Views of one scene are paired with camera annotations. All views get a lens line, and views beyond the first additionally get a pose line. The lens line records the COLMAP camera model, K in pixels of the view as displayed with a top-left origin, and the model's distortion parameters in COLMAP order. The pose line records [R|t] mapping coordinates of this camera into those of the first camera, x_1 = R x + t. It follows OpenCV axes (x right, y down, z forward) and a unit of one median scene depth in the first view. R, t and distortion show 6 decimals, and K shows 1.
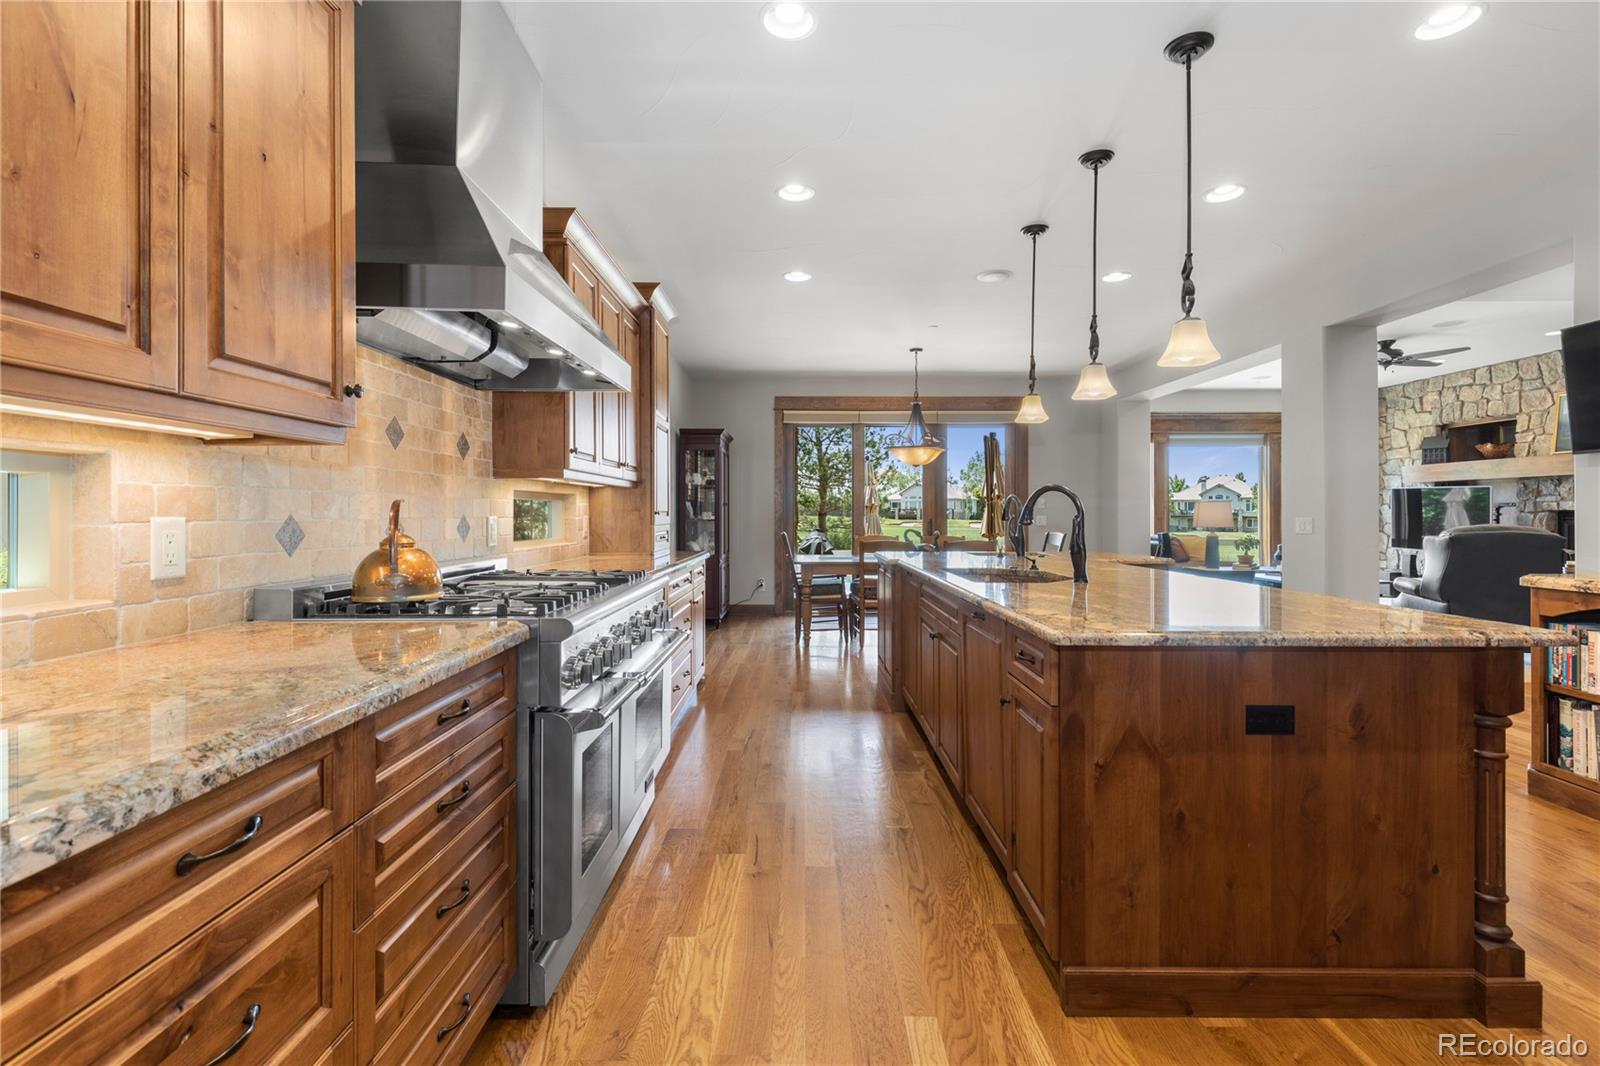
lens RADIAL K [[723.7, 0, 806.3], [0, 723.7, 511.0], [0, 0, 1]] dist [0.003732, -0.000435]
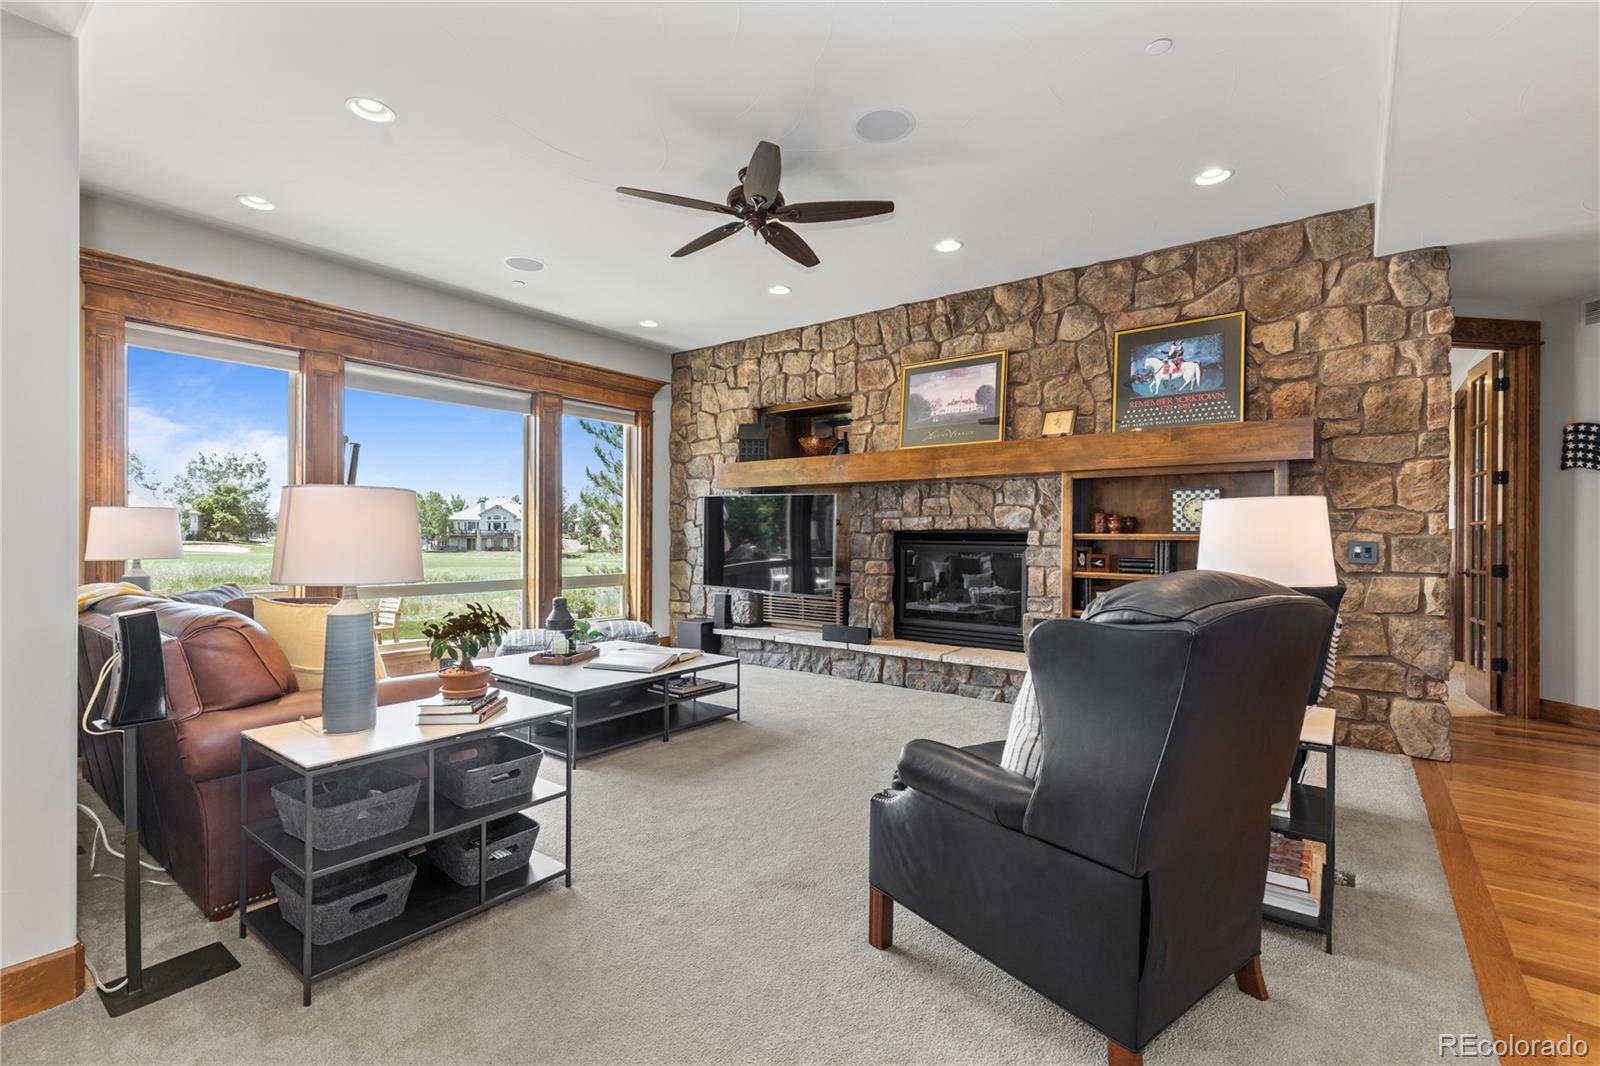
lens RADIAL K [[723.7, 0, 799.4], [0, 723.7, 532.7], [0, 0, 1]] dist [0.003732, -0.000435]
pose [[0.612357, 0.004942, 0.790566, 0.342409], [-0.006810, 0.999976, -0.000976, 0.002359], [-0.790552, -0.004786, 0.612377, 0.532996]]
